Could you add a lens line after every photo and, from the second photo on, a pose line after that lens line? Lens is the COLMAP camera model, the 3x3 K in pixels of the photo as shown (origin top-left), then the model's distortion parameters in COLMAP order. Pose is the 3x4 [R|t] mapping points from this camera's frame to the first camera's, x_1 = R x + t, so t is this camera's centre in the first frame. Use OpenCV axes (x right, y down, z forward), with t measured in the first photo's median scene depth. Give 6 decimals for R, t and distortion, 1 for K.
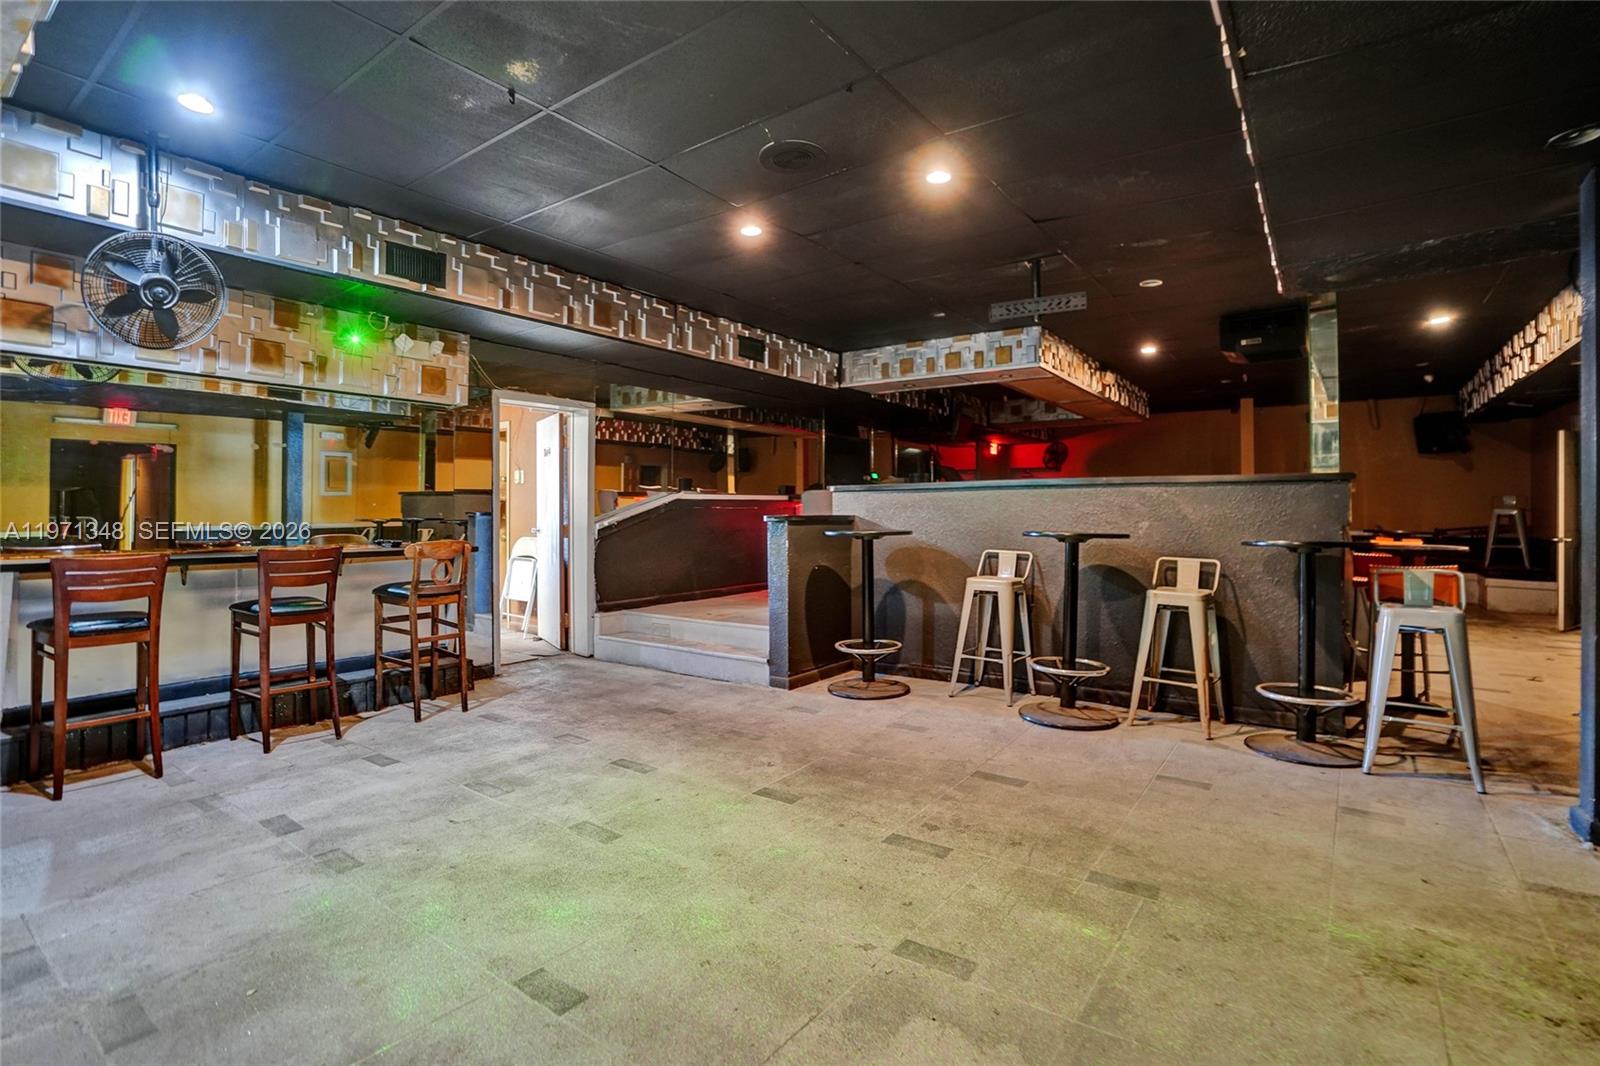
lens RADIAL K [[772.8, 0, 788.3], [0, 772.8, 516.8], [0, 0, 1]] dist [-0.039266, 0.007250]
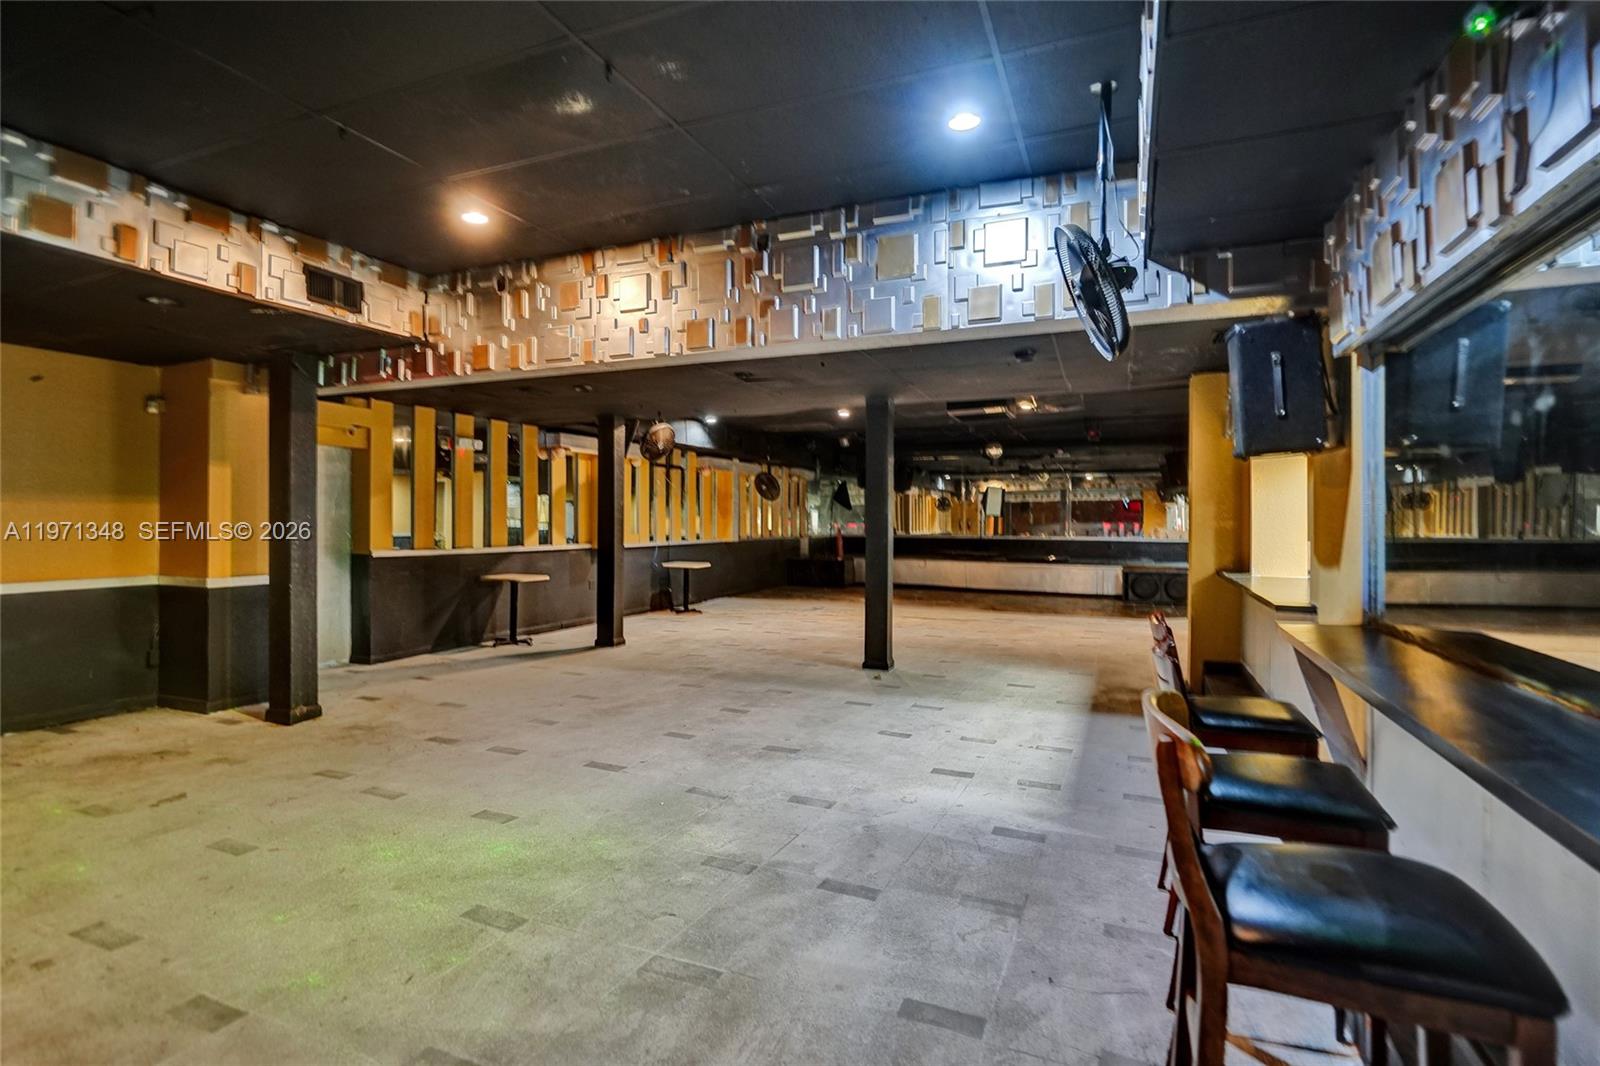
lens RADIAL K [[772.8, 0, 799.6], [0, 772.8, 526.5], [0, 0, 1]] dist [-0.039266, 0.007250]
pose [[-0.970525, -0.008523, -0.240848, -0.349476], [-0.011424, 0.999878, 0.010649, -0.052183], [0.240728, 0.013086, -0.970504, 1.777737]]
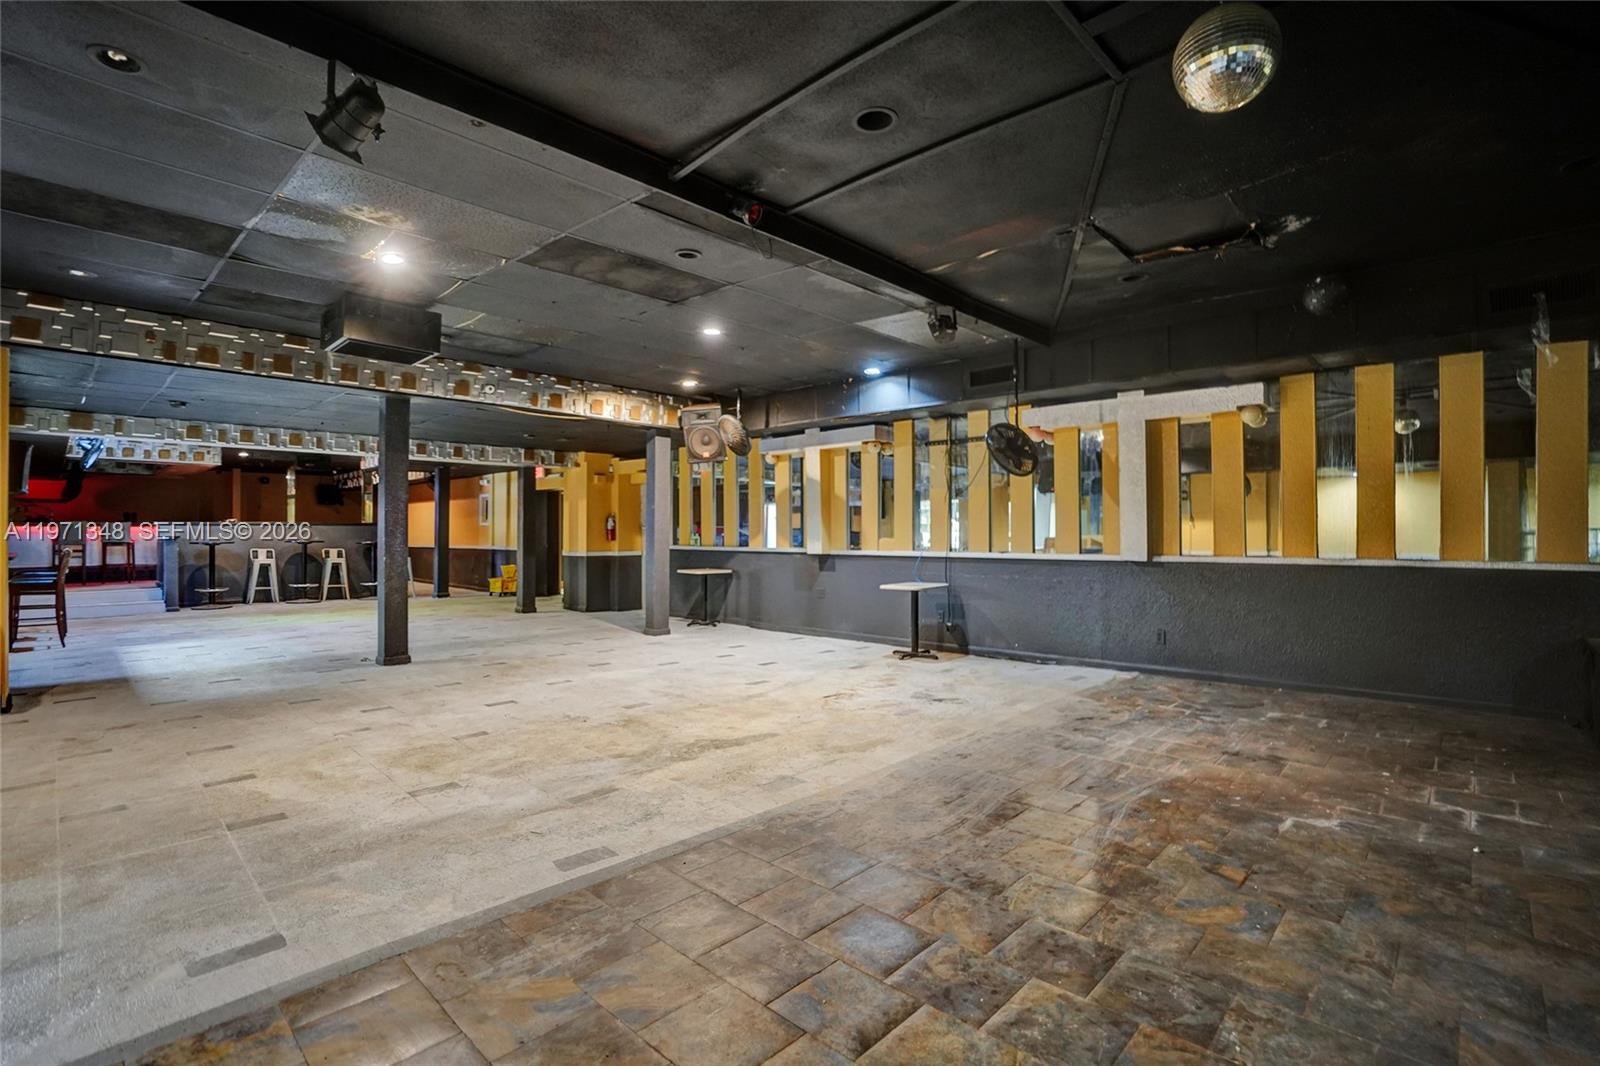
lens RADIAL K [[772.8, 0, 806.6], [0, 772.8, 538.6], [0, 0, 1]] dist [-0.039266, 0.007250]
pose [[0.142862, -0.006417, 0.989722, -3.240792], [0.002351, 0.999978, 0.006144, 0.004245], [-0.989740, 0.001449, 0.142873, -1.961914]]
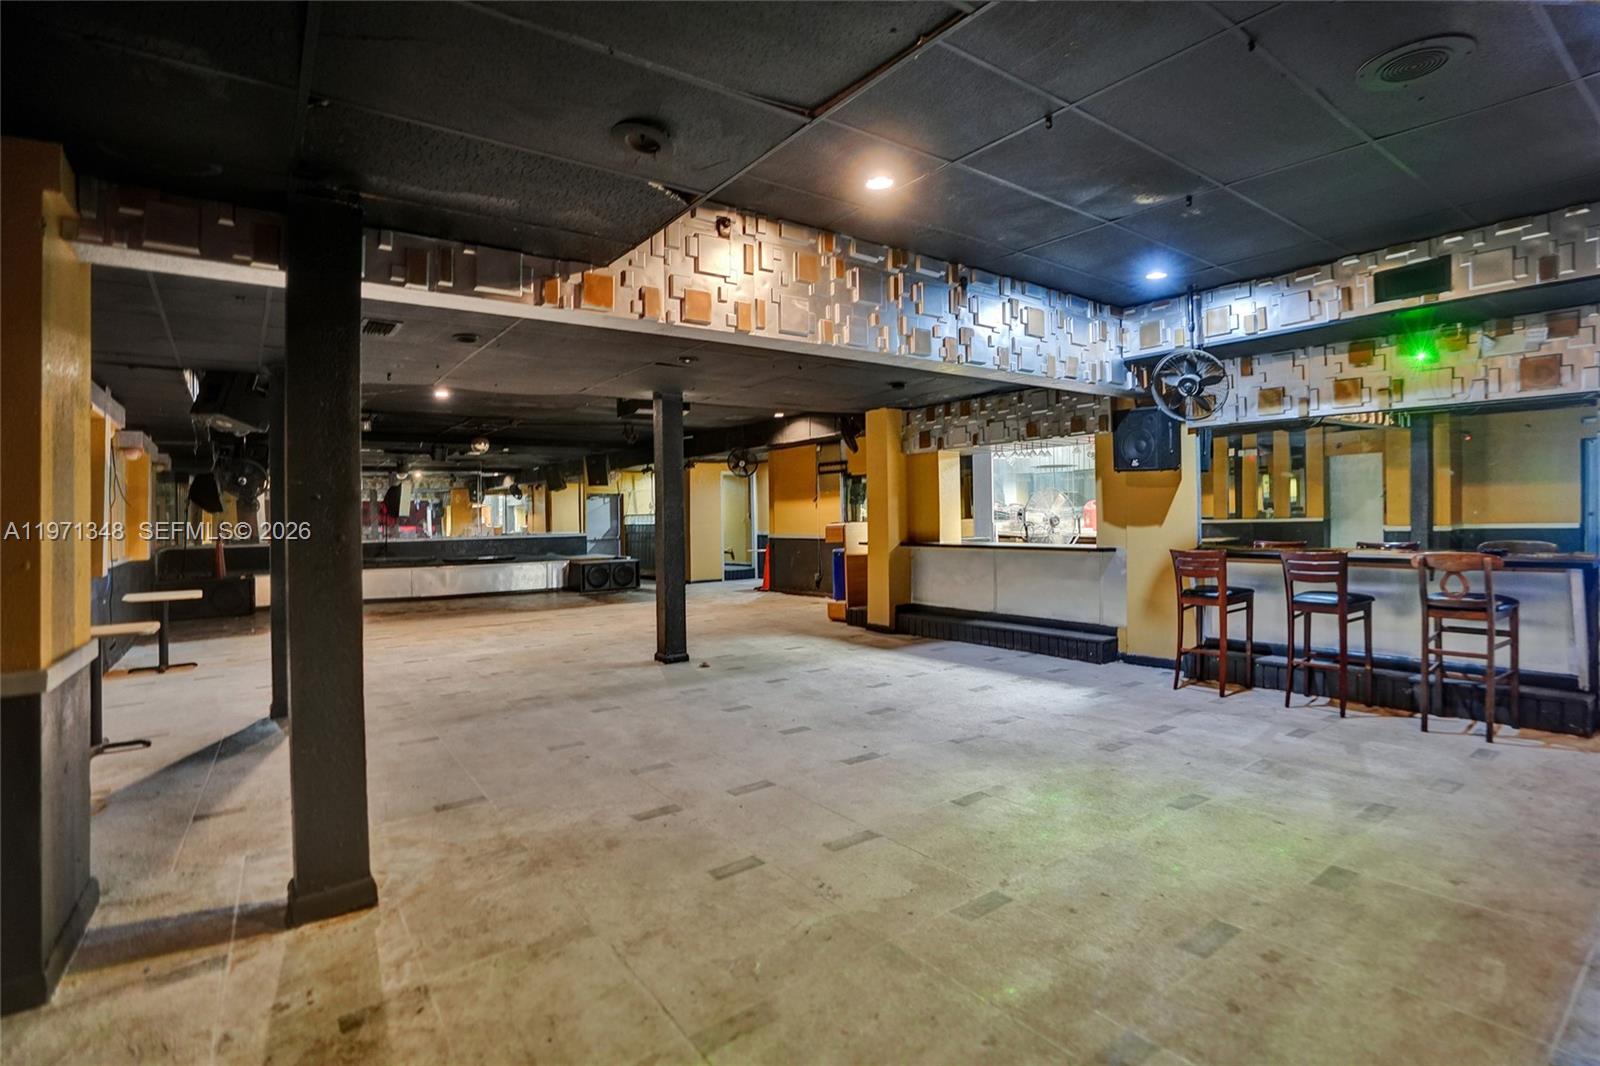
lens RADIAL K [[772.8, 0, 828.0], [0, 772.8, 506.8], [0, 0, 1]] dist [-0.039266, 0.007250]
pose [[-0.284390, -0.005600, -0.958692, 0.970763], [0.018076, 0.999774, -0.011202, -0.044714], [0.958538, -0.020515, -0.284224, 0.741909]]
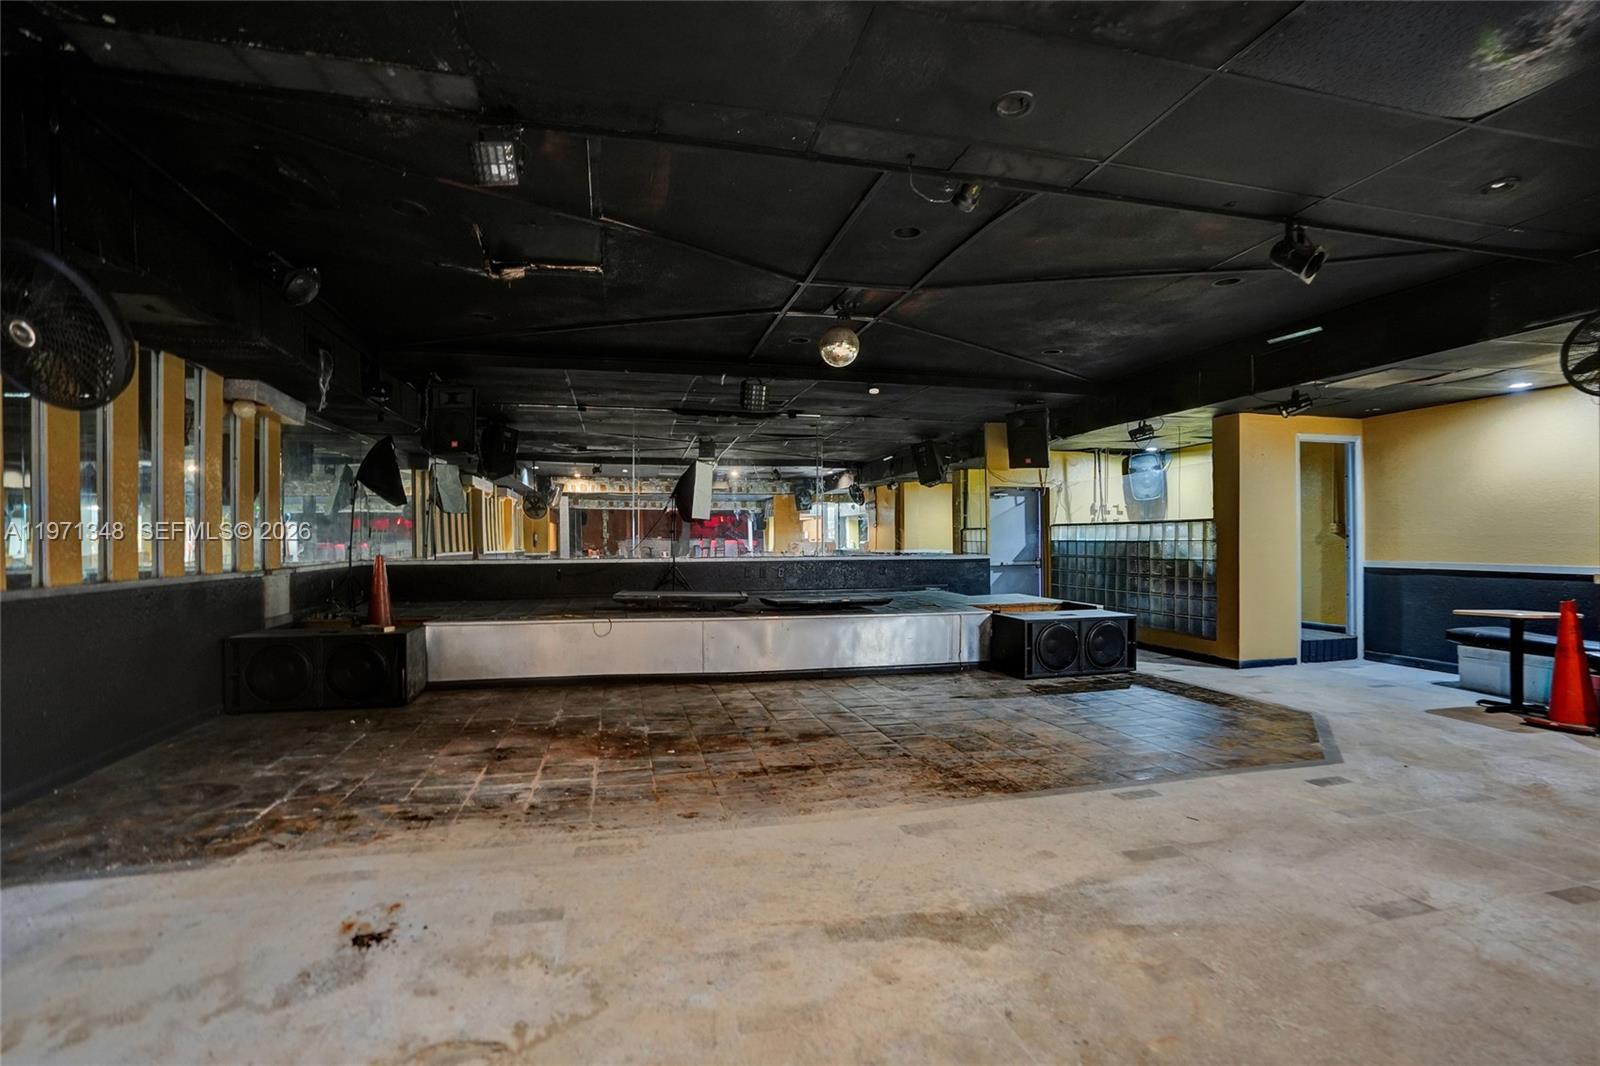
lens RADIAL K [[772.8, 0, 799.6], [0, 772.8, 533.5], [0, 0, 1]] dist [-0.039266, 0.007250]
pose [[-0.652660, -0.005312, -0.757632, -1.080209], [0.002612, 0.999954, -0.009262, -0.004651], [0.757646, -0.008024, -0.652616, -1.169728]]
